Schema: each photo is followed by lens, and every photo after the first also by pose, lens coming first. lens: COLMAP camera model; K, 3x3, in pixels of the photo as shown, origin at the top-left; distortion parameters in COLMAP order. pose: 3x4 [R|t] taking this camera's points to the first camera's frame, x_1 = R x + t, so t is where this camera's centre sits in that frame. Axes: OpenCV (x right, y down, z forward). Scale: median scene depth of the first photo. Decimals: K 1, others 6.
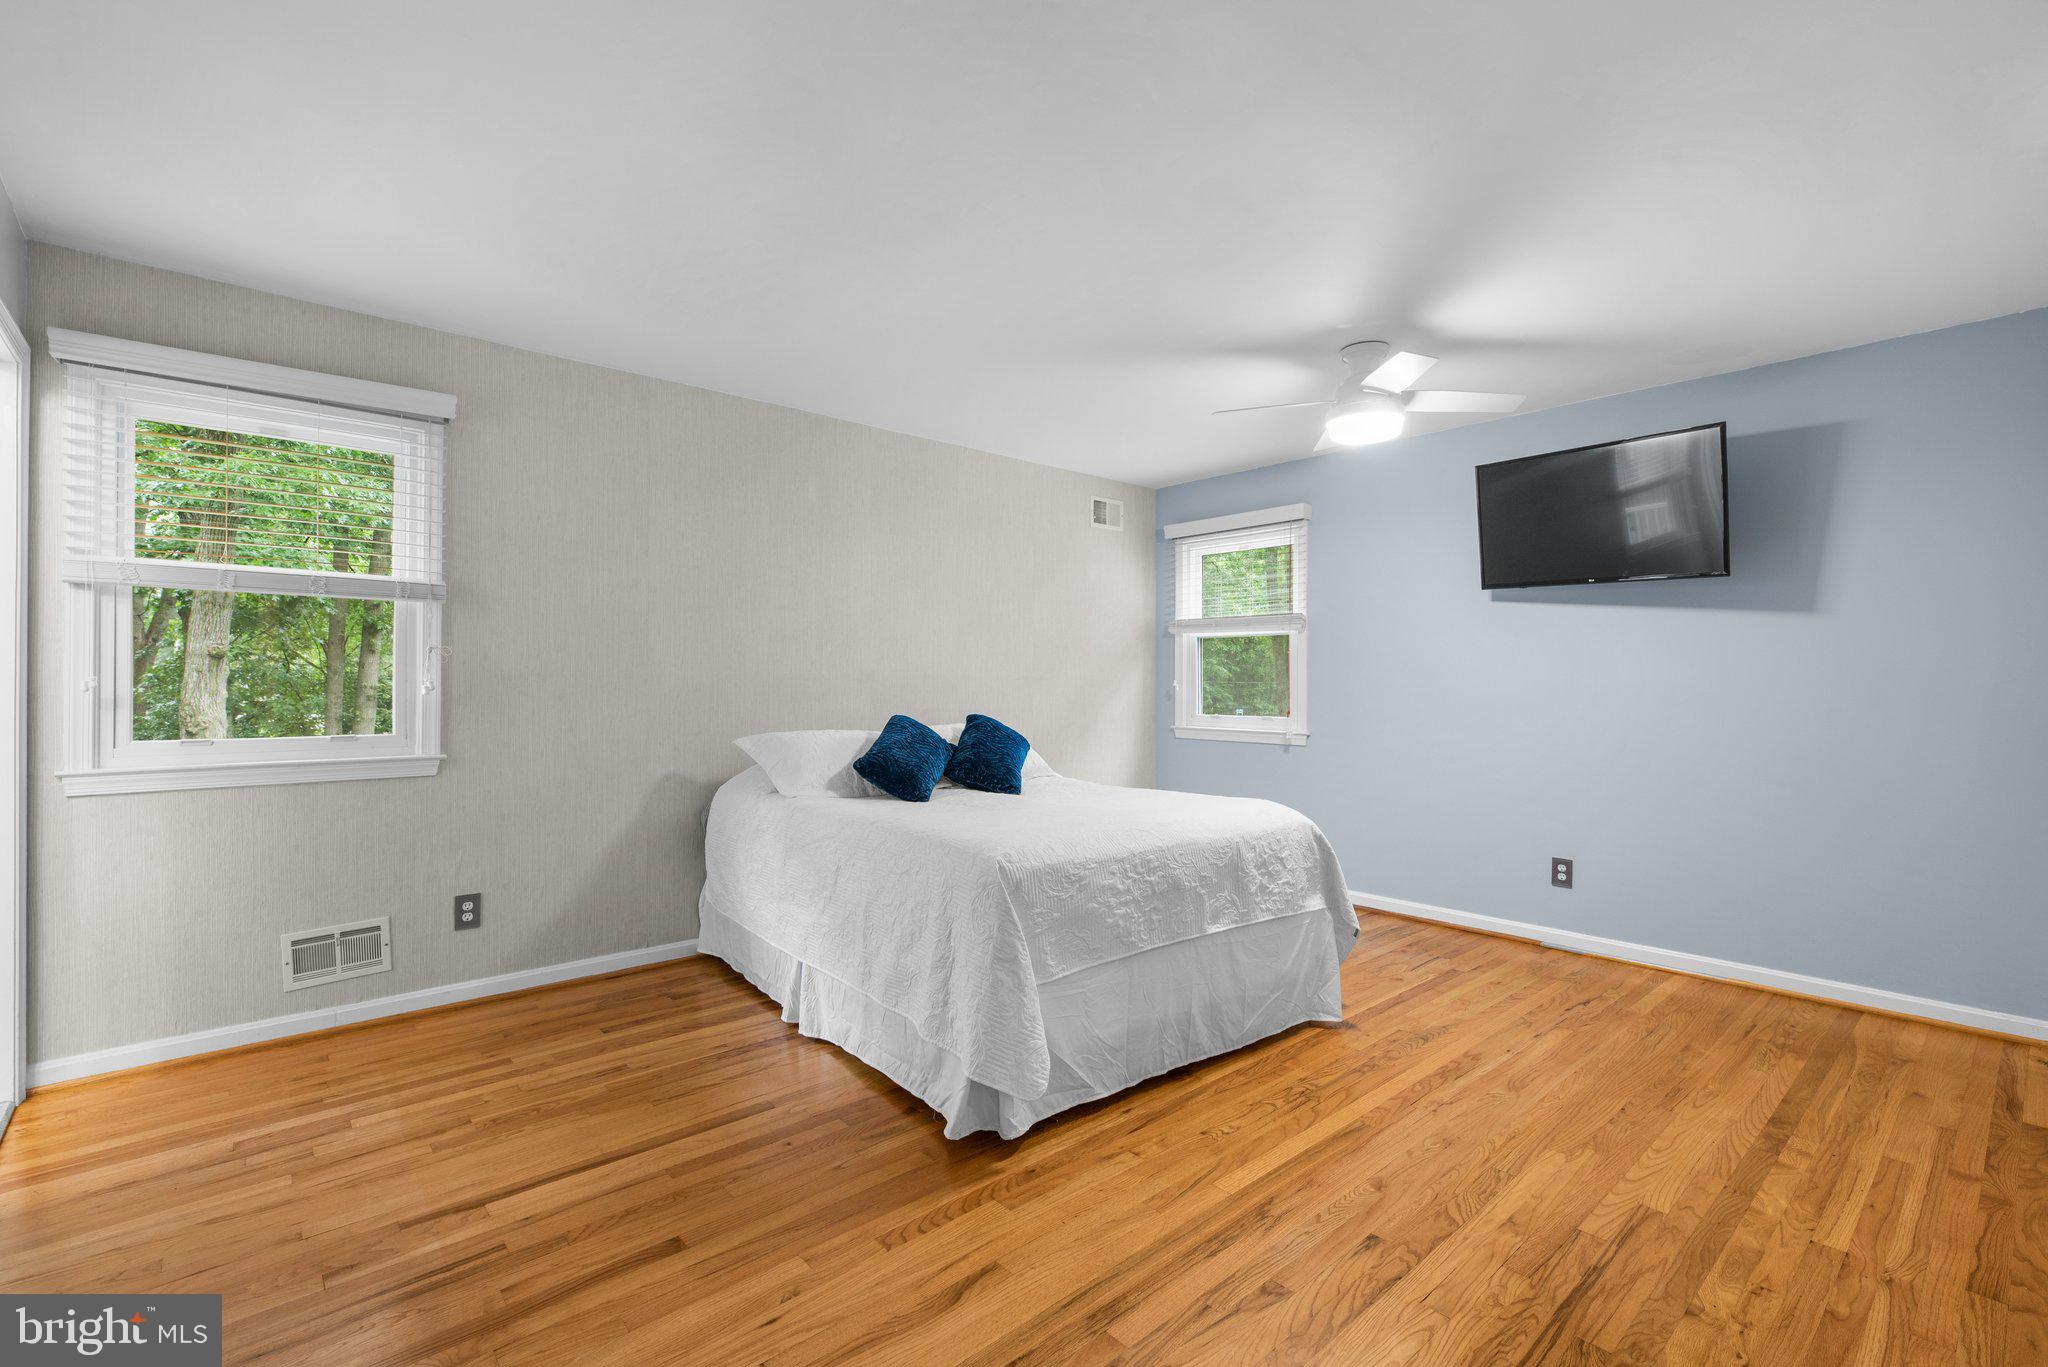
lens RADIAL K [[917.4, 0, 1029.6], [0, 917.4, 681.2], [0, 0, 1]] dist [0.002059, -0.000504]
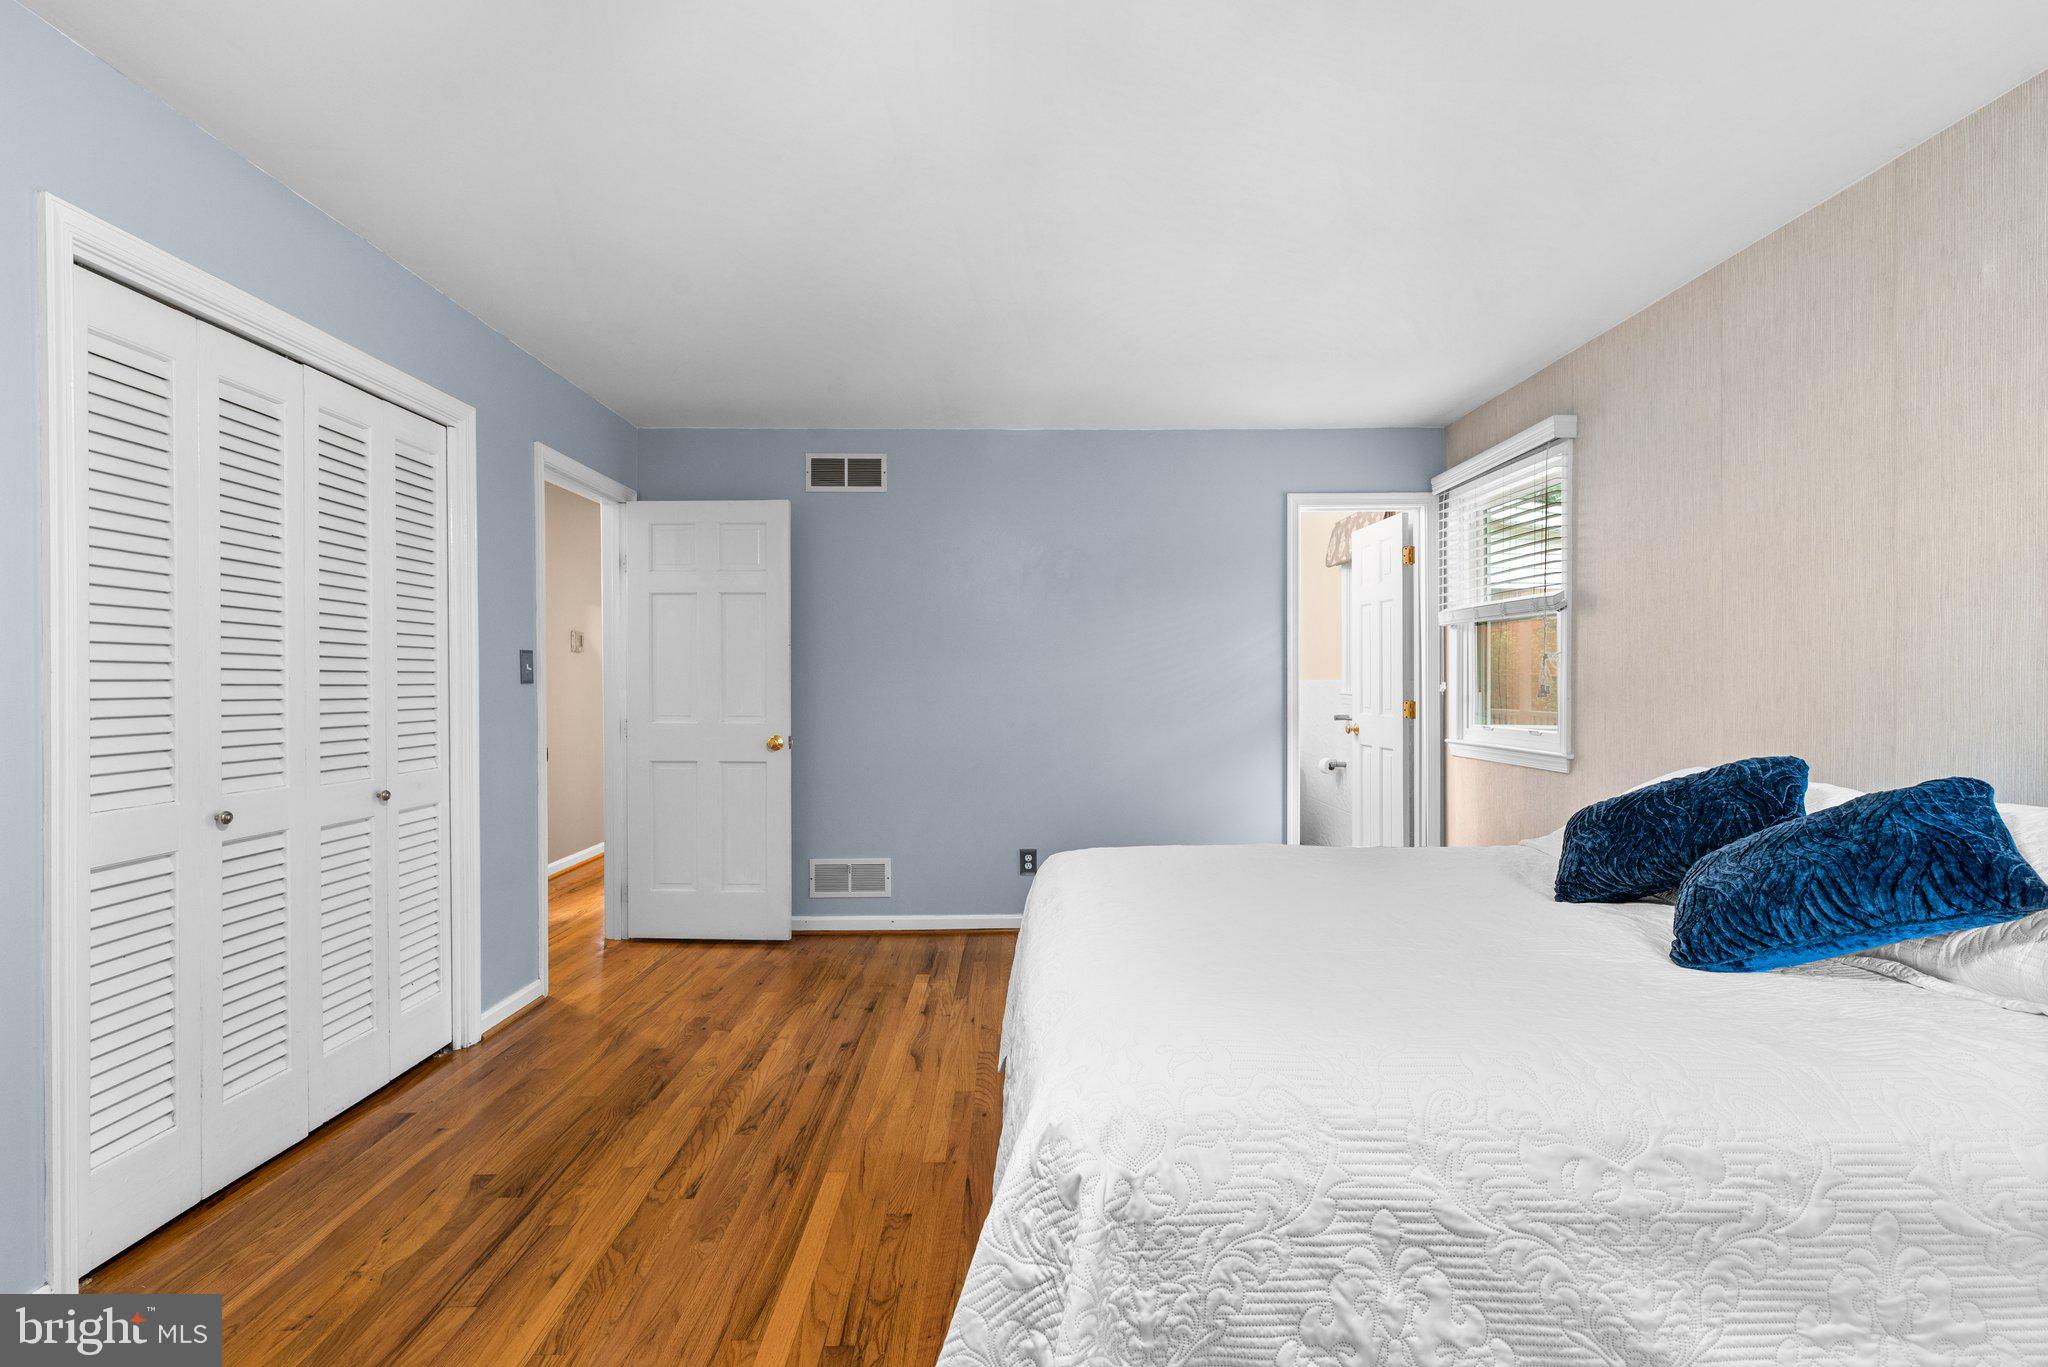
lens RADIAL K [[917.4, 0, 1022.3], [0, 917.4, 688.1], [0, 0, 1]] dist [0.002059, -0.000504]
pose [[-0.662127, 0.003591, -0.749383, 0.920137], [0.001545, 0.999993, 0.003427, -0.000966], [0.749390, 0.001112, -0.662128, 1.997885]]
